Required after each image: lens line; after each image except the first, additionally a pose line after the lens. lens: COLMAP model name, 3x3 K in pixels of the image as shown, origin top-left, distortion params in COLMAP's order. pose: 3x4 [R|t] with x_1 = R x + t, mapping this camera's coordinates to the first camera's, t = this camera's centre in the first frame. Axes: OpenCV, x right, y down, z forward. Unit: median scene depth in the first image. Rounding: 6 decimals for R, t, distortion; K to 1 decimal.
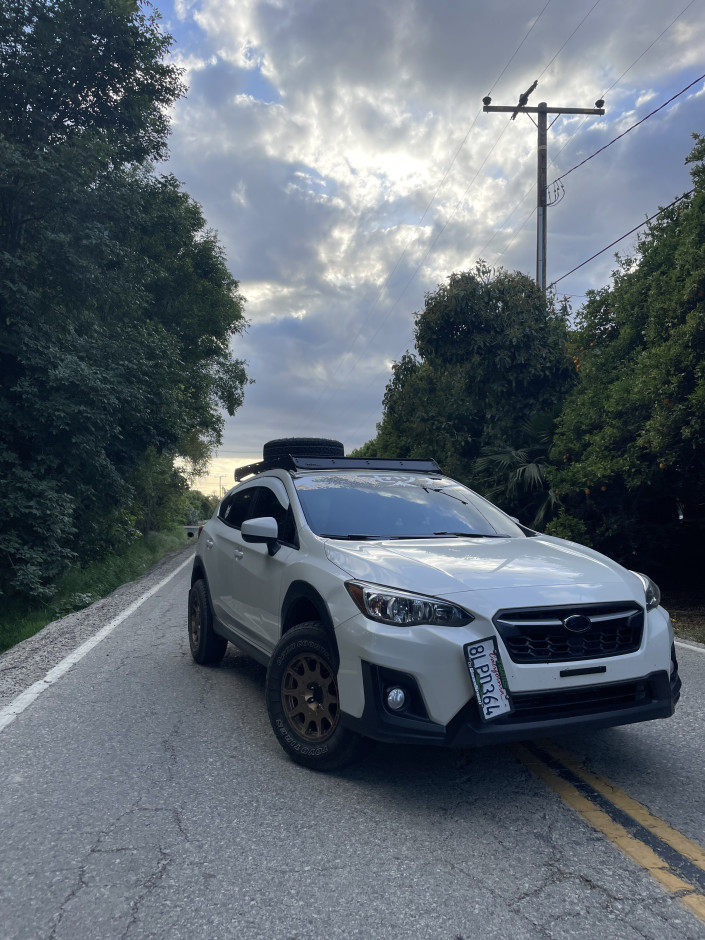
lens RADIAL K [[680.6, 0, 352.5], [0, 680.6, 470.0], [0, 0, 1]] dist [0.036926, -0.001707]
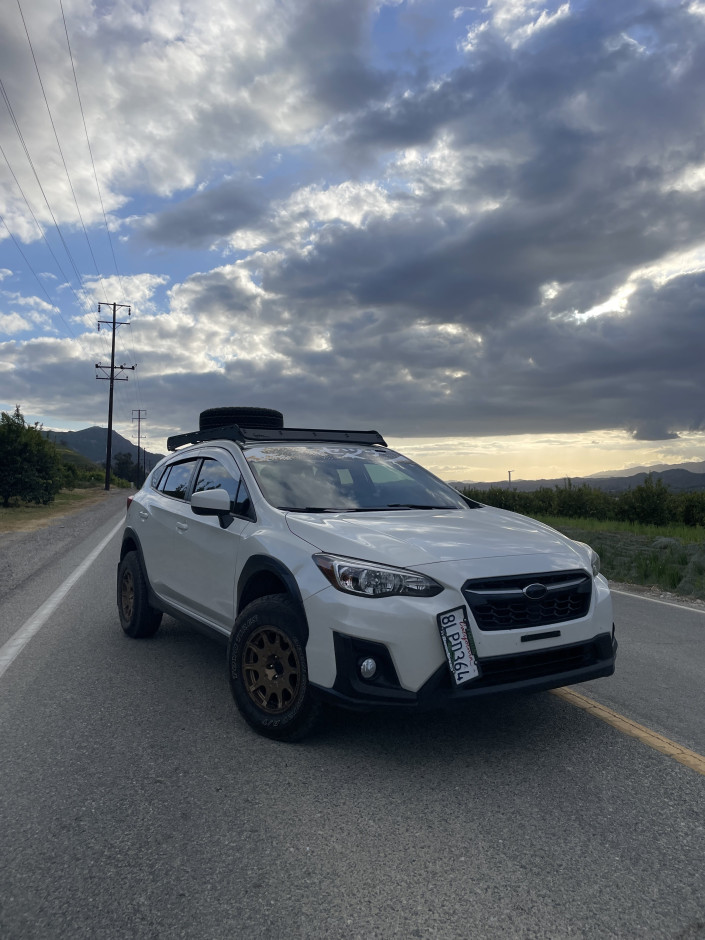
lens RADIAL K [[680.6, 0, 352.5], [0, 680.6, 470.0], [0, 0, 1]] dist [0.036926, -0.001707]
pose [[0.990143, 0.006822, 0.139895, -0.101822], [-0.013183, 0.998918, 0.044593, -0.006011], [-0.139440, -0.045997, 0.989162, 0.007259]]
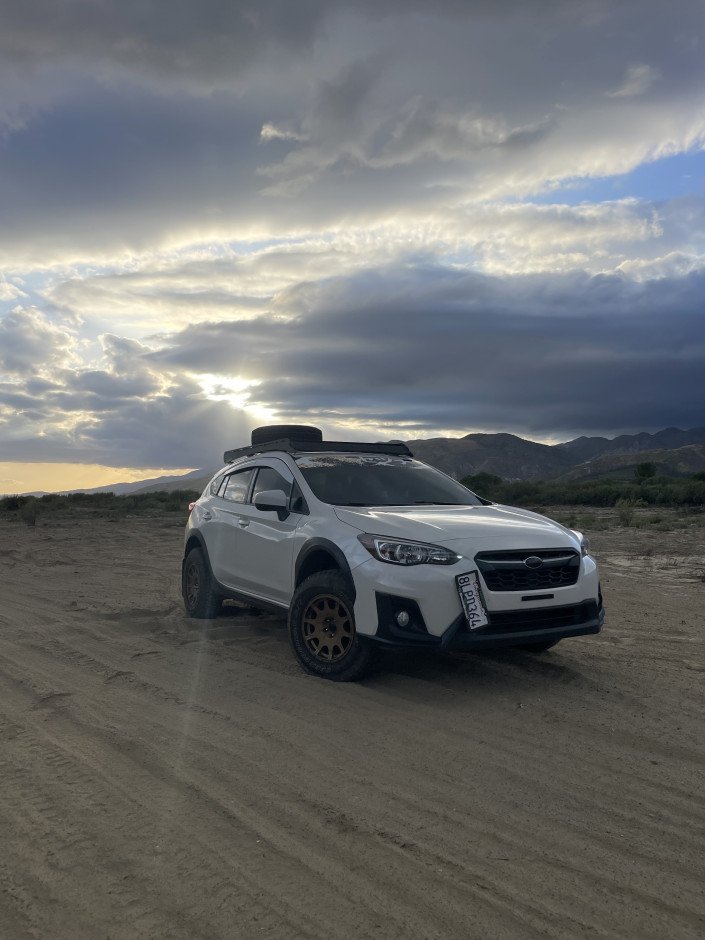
lens RADIAL K [[680.6, 0, 352.5], [0, 680.6, 470.0], [0, 0, 1]] dist [0.036926, -0.001707]
pose [[0.994143, 0.003698, 0.108008, -0.173684], [-0.004788, 0.999940, 0.009837, 0.031218], [-0.107966, -0.010296, 0.994101, -0.298062]]
